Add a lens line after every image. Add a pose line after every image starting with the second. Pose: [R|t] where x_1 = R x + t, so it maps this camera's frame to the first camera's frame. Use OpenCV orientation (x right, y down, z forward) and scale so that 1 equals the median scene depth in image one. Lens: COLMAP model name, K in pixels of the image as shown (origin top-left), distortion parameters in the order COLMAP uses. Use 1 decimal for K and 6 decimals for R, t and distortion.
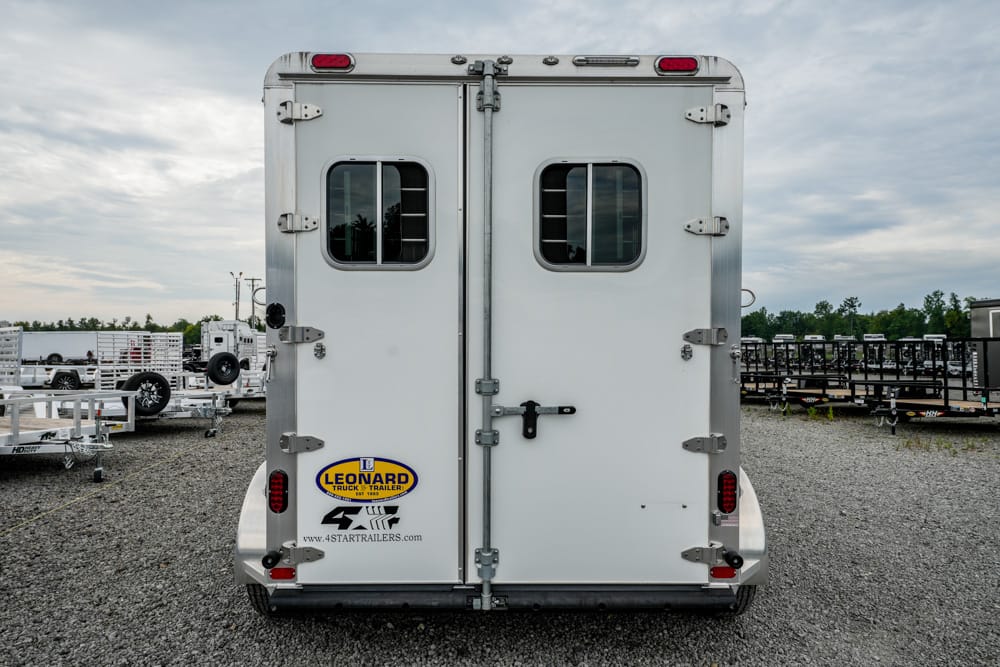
lens RADIAL K [[389.2, 0, 500.0], [0, 389.2, 333.5], [0, 0, 1]] dist [-0.000107, 0.000021]
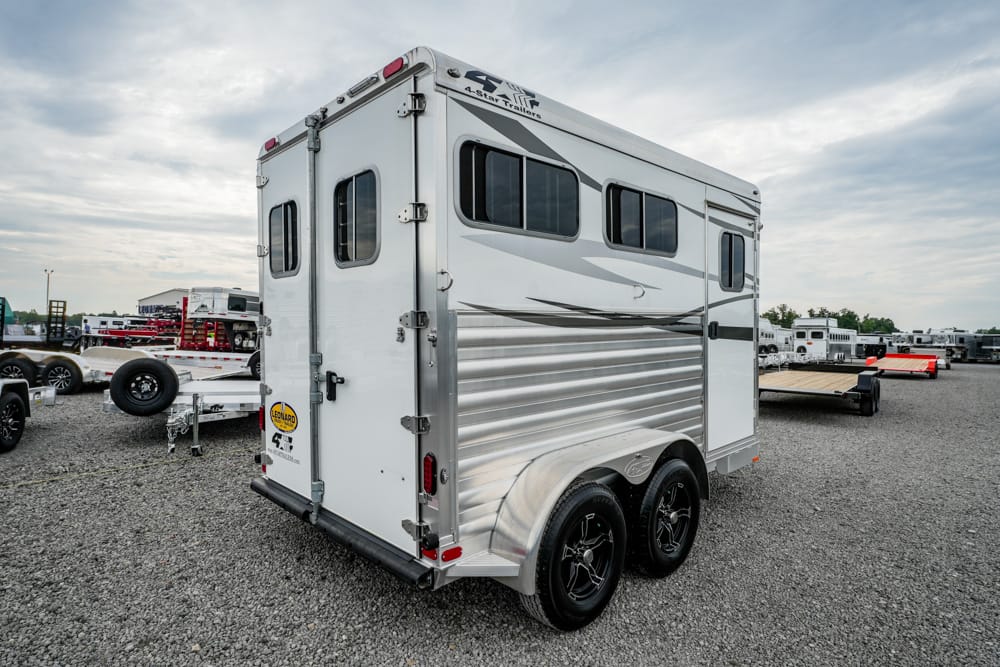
lens RADIAL K [[542.2, 0, 500.0], [0, 542.2, 333.5], [0, 0, 1]] dist [-0.024878, -0.000463]
pose [[0.690091, 0.009375, -0.723662, 1.734628], [-0.000835, 0.999926, 0.012159, 0.027177], [0.723722, -0.007787, 0.690047, 0.171539]]
